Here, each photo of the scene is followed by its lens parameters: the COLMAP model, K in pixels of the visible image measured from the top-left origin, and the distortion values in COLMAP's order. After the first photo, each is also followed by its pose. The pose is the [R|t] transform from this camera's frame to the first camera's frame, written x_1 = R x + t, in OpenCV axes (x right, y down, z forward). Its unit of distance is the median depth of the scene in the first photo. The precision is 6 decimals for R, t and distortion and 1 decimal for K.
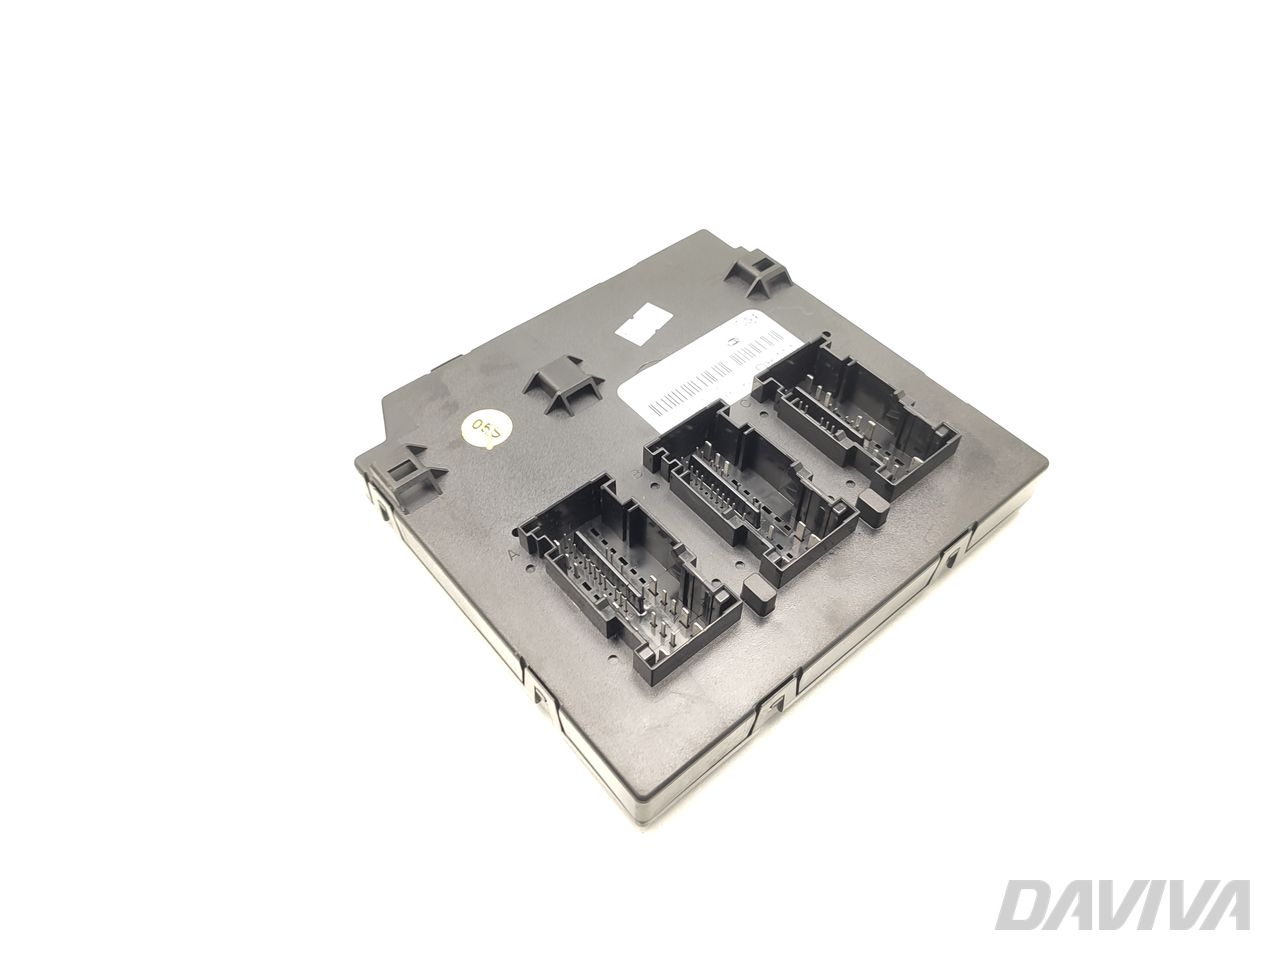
lens RADIAL K [[939.0, 0, 640.0], [0, 939.0, 480.0], [0, 0, 1]] dist [-0.000277, -0.000912]
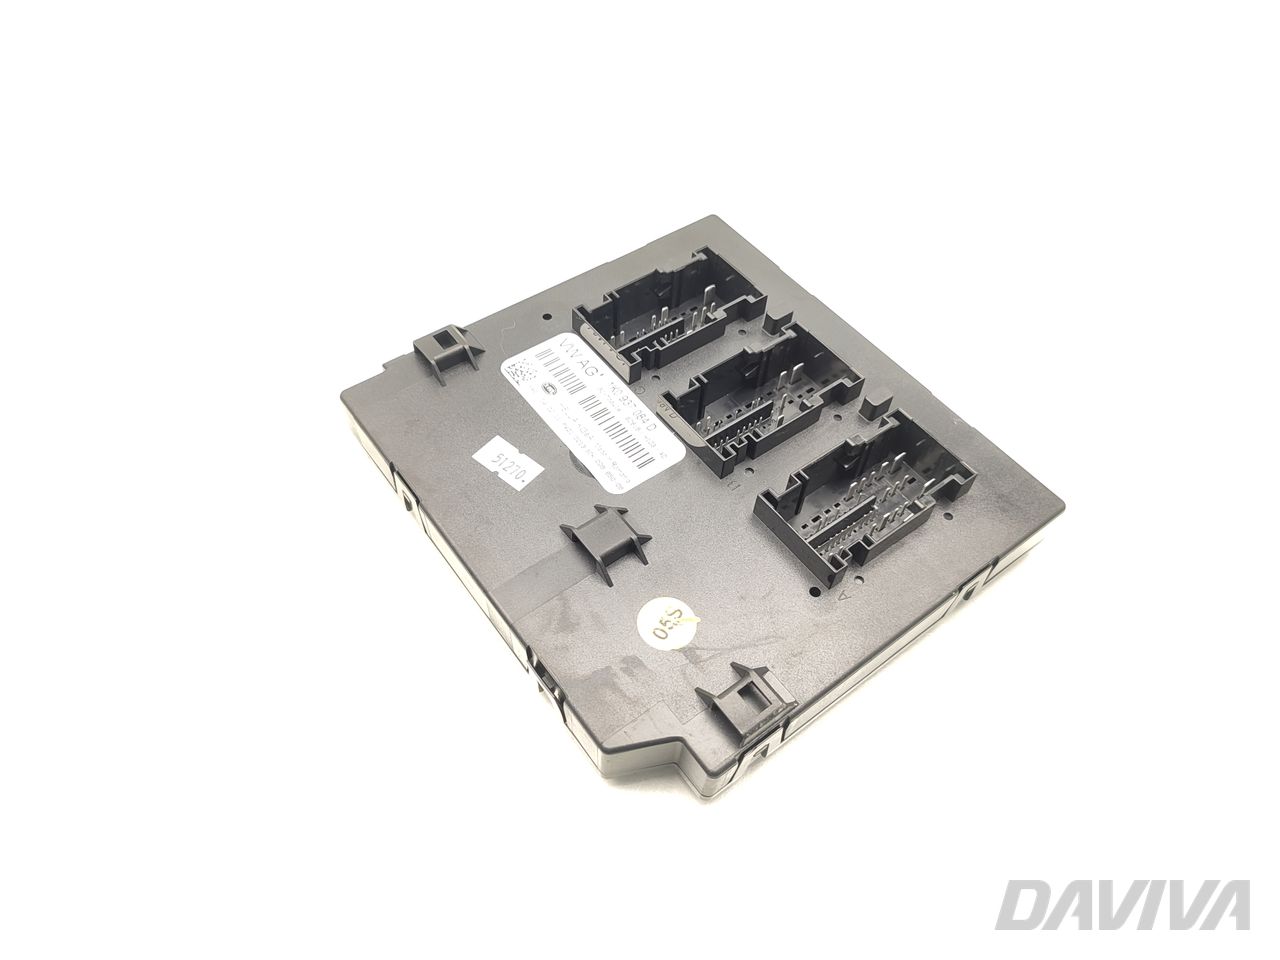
lens RADIAL K [[939.0, 0, 640.0], [0, 939.0, 480.0], [0, 0, 1]] dist [-0.000277, -0.000912]
pose [[0.053347, -0.803728, 0.592601, -0.541417], [0.756346, 0.419997, 0.501542, -0.531528], [-0.651993, 0.421456, 0.630301, 0.421613]]
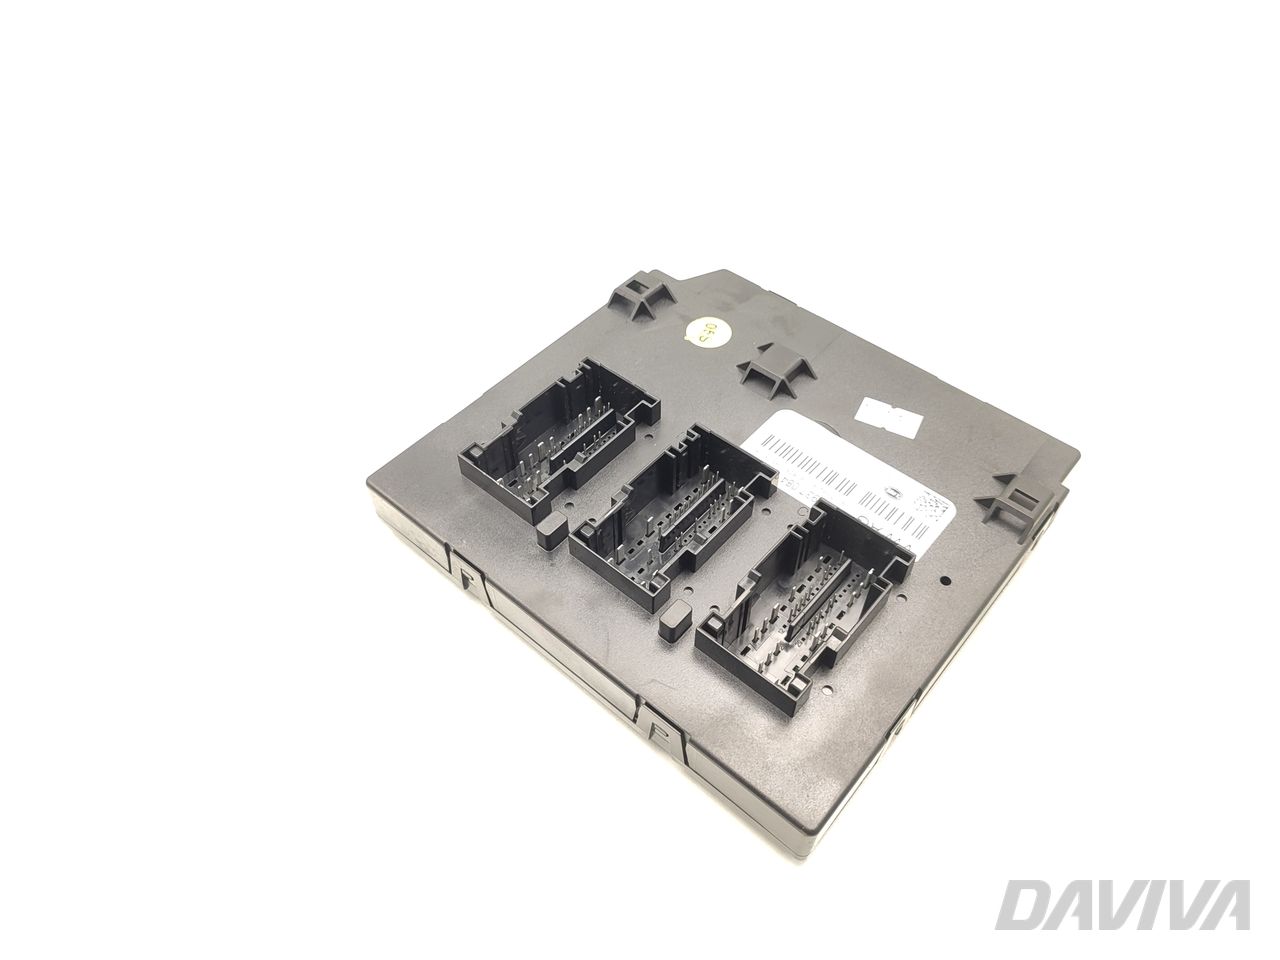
lens RADIAL K [[939.0, 0, 640.0], [0, 939.0, 480.0], [0, 0, 1]] dist [-0.000277, -0.000912]
pose [[0.148767, 0.747086, -0.647866, 0.659247], [-0.764859, 0.502194, 0.403474, -0.344551], [0.626785, 0.435503, 0.646126, 0.293173]]
